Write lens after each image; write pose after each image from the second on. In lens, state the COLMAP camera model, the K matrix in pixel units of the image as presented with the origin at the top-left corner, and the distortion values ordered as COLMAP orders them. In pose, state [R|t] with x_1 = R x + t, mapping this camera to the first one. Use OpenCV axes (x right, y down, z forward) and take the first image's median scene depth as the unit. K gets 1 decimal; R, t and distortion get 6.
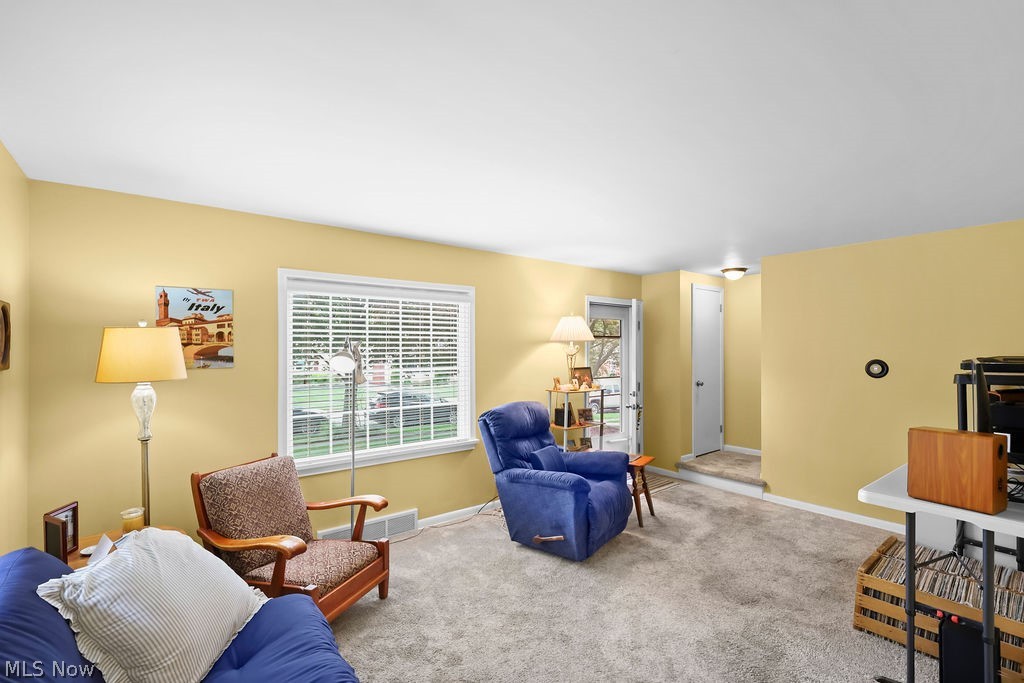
lens RADIAL K [[453.9, 0, 505.3], [0, 453.9, 349.7], [0, 0, 1]] dist [0.000457, 0.000319]
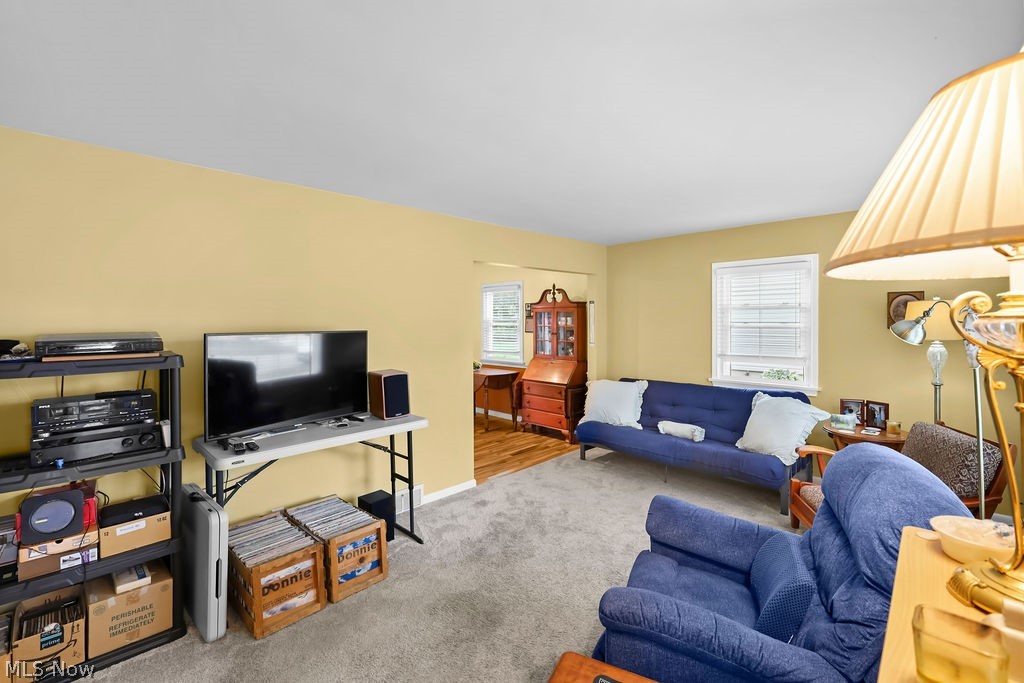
lens RADIAL K [[453.9, 0, 509.4], [0, 453.9, 321.2], [0, 0, 1]] dist [0.000457, 0.000319]
pose [[-0.994089, 0.013383, -0.107742, 0.414095], [0.013364, 0.999910, 0.000893, -0.005968], [0.107744, -0.000552, -0.994179, 1.494920]]
